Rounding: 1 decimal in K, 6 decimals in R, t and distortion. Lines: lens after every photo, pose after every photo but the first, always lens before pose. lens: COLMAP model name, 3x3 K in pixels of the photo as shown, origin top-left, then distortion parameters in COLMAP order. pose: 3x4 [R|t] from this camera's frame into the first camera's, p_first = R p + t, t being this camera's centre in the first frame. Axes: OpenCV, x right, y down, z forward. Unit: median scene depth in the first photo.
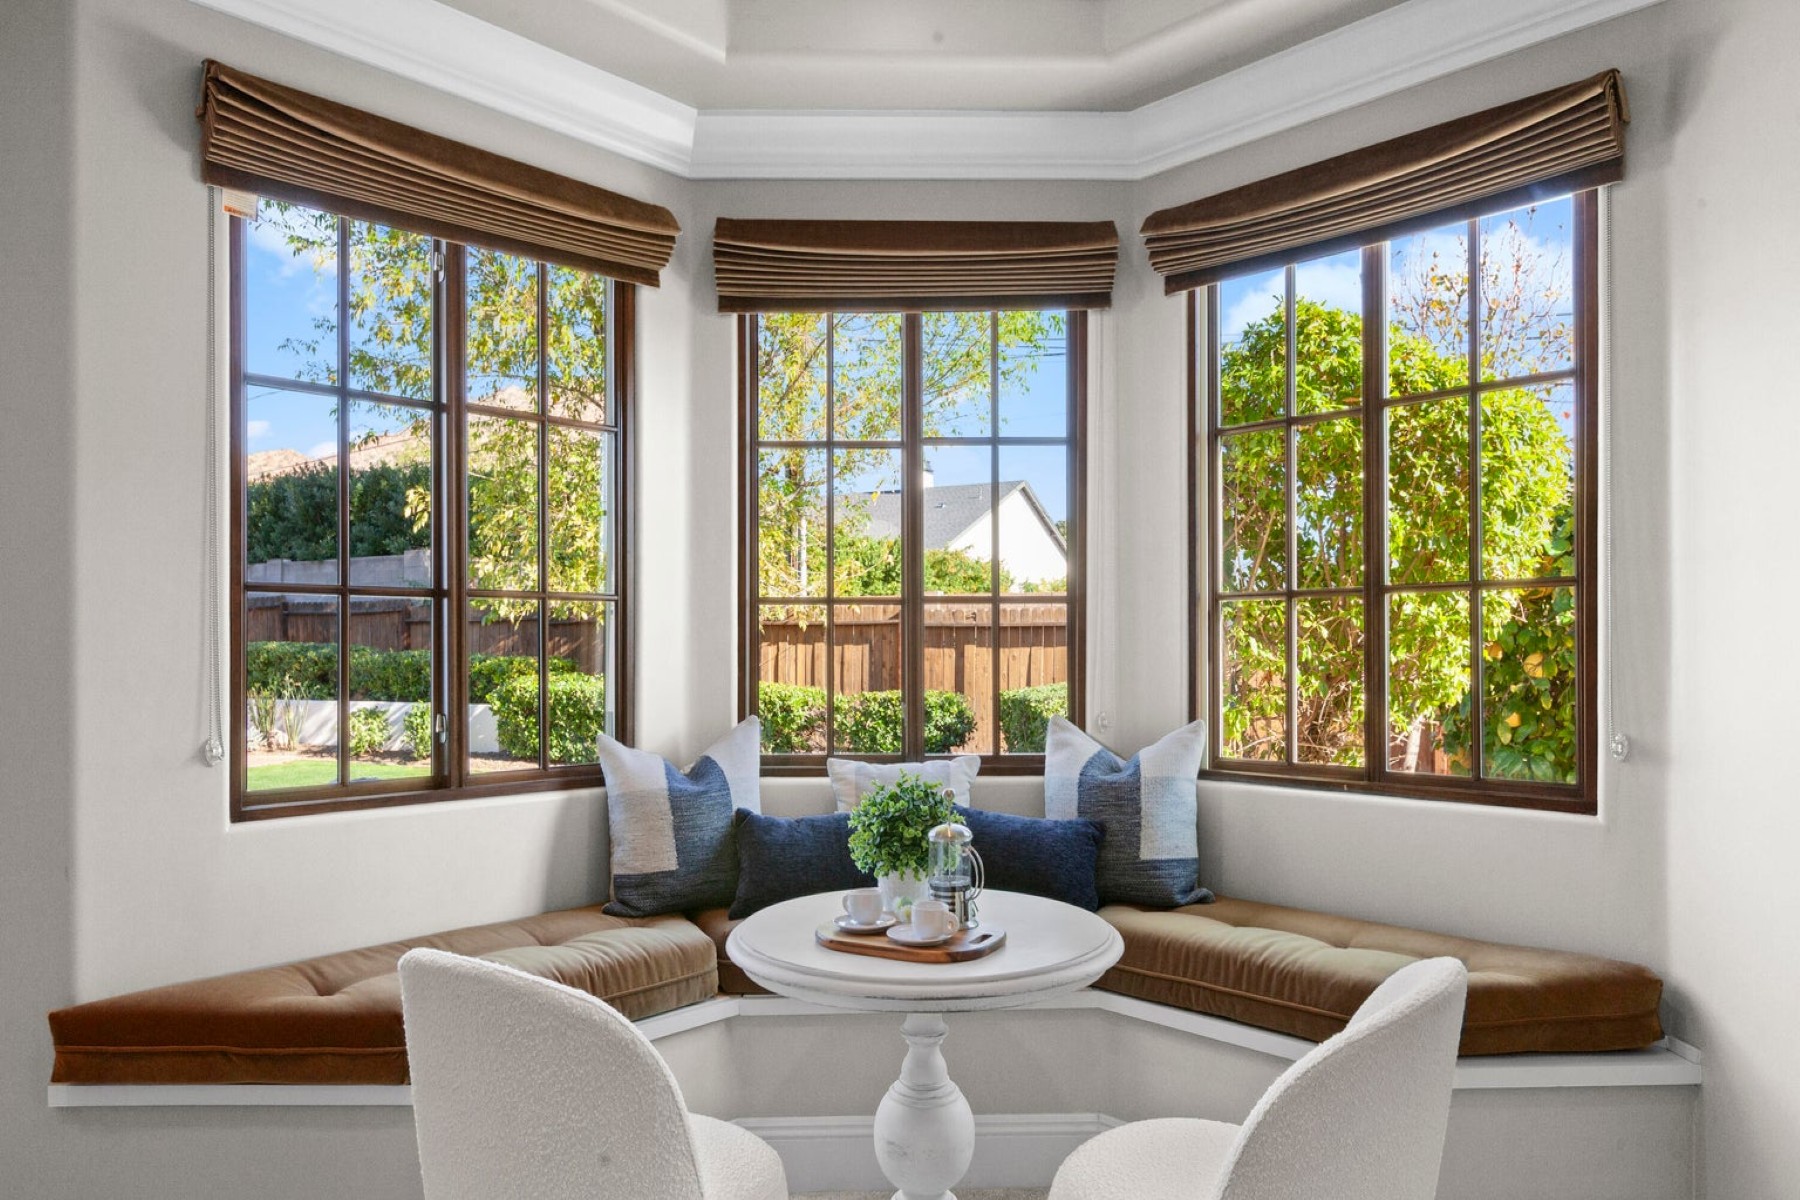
lens RADIAL K [[1172.1, 0, 897.1], [0, 1172.1, 640.5], [0, 0, 1]] dist [-0.004565, -0.001542]
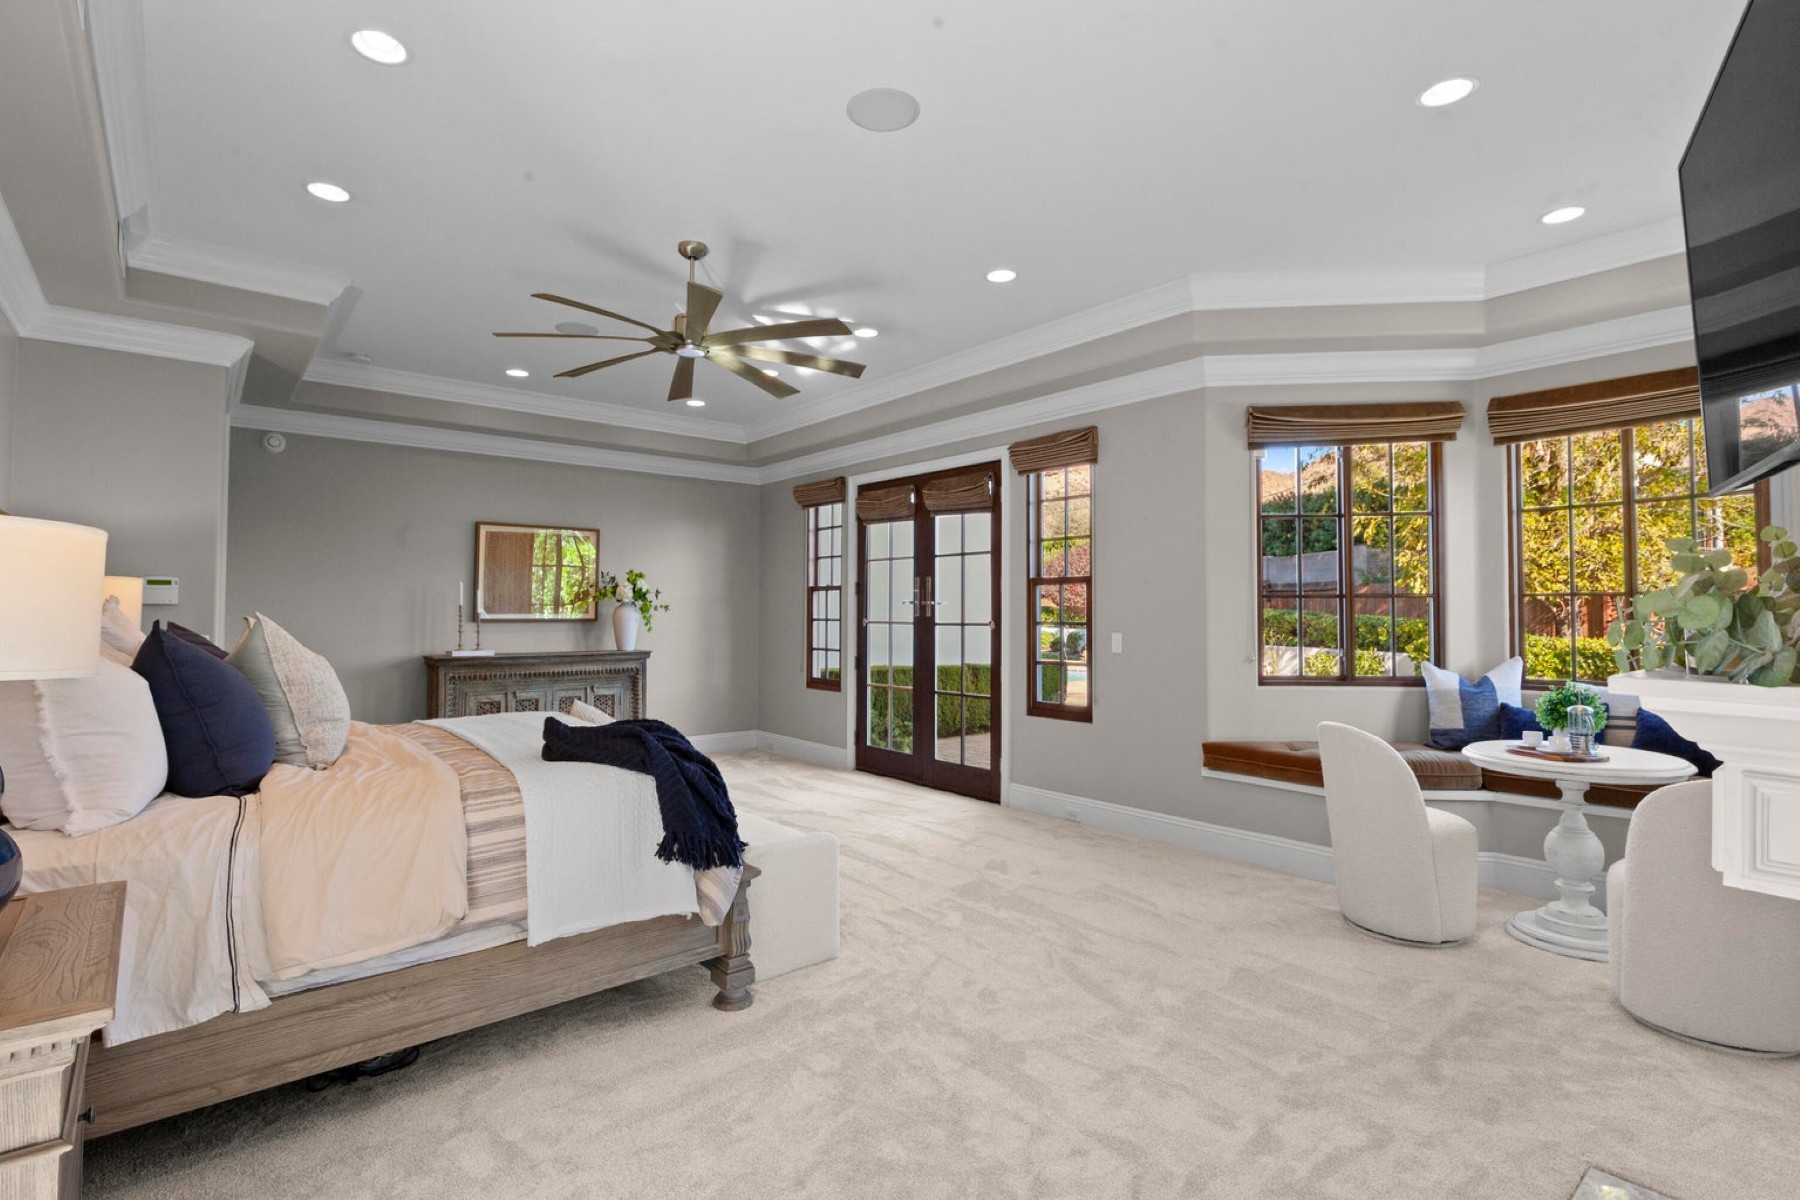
lens RADIAL K [[859.7, 0, 901.3], [0, 859.7, 604.3], [0, 0, 1]] dist [0.000029, 0.000274]
pose [[0.626150, -0.010668, -0.779629, 0.366731], [0.007798, 0.999942, -0.007419, -0.018981], [0.779663, -0.001434, 0.626197, -0.701300]]
